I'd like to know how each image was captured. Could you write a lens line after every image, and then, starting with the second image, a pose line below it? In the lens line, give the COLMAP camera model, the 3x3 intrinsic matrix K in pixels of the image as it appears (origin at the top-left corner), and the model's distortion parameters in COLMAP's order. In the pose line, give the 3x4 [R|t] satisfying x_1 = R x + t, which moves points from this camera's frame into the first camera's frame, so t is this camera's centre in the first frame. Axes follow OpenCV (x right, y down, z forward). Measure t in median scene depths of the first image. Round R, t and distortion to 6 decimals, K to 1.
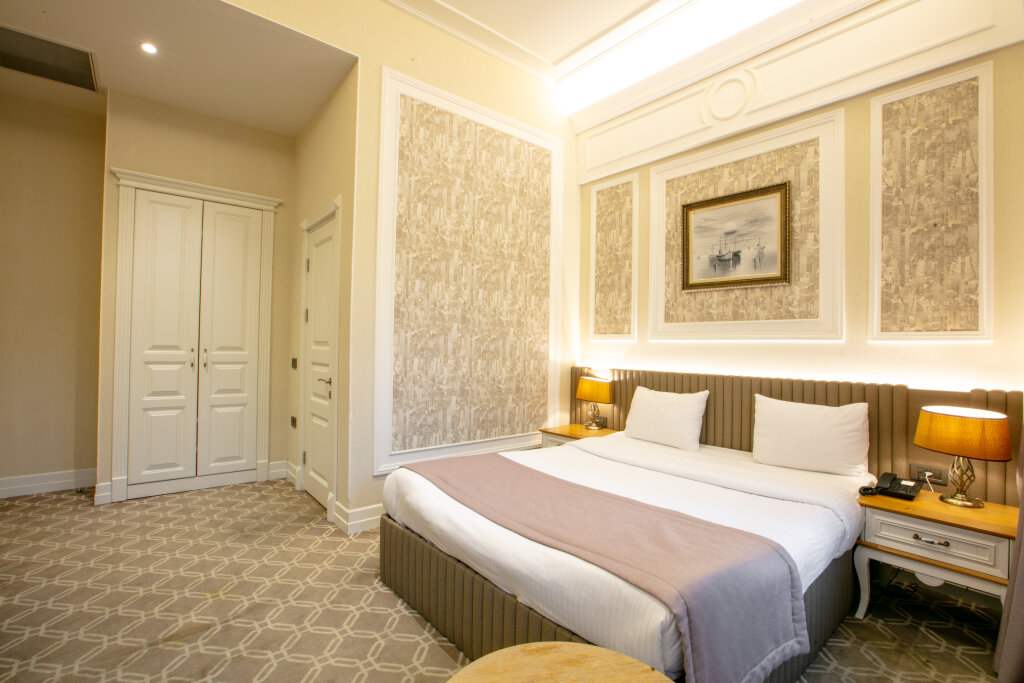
lens RADIAL K [[468.1, 0, 510.5], [0, 468.1, 339.9], [0, 0, 1]] dist [-0.017015, 0.000081]
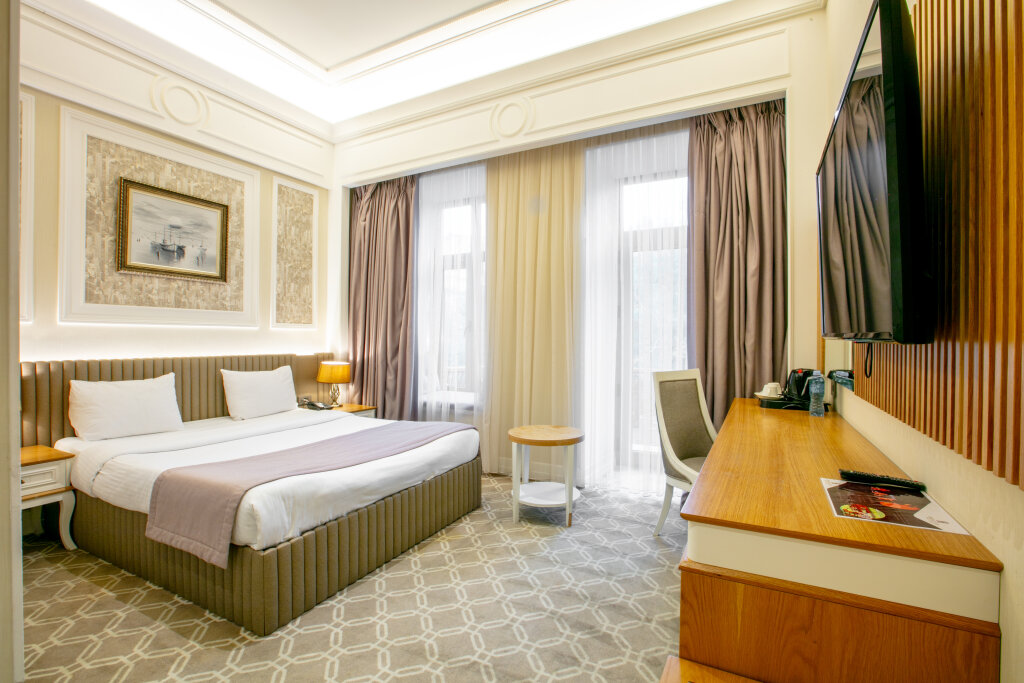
lens RADIAL K [[468.1, 0, 509.6], [0, 468.1, 339.2], [0, 0, 1]] dist [-0.017015, 0.000081]
pose [[-0.366469, -0.028586, 0.929991, -0.891783], [-0.032125, 0.999321, 0.018058, -0.012925], [-0.929875, -0.023258, -0.367138, 0.711878]]
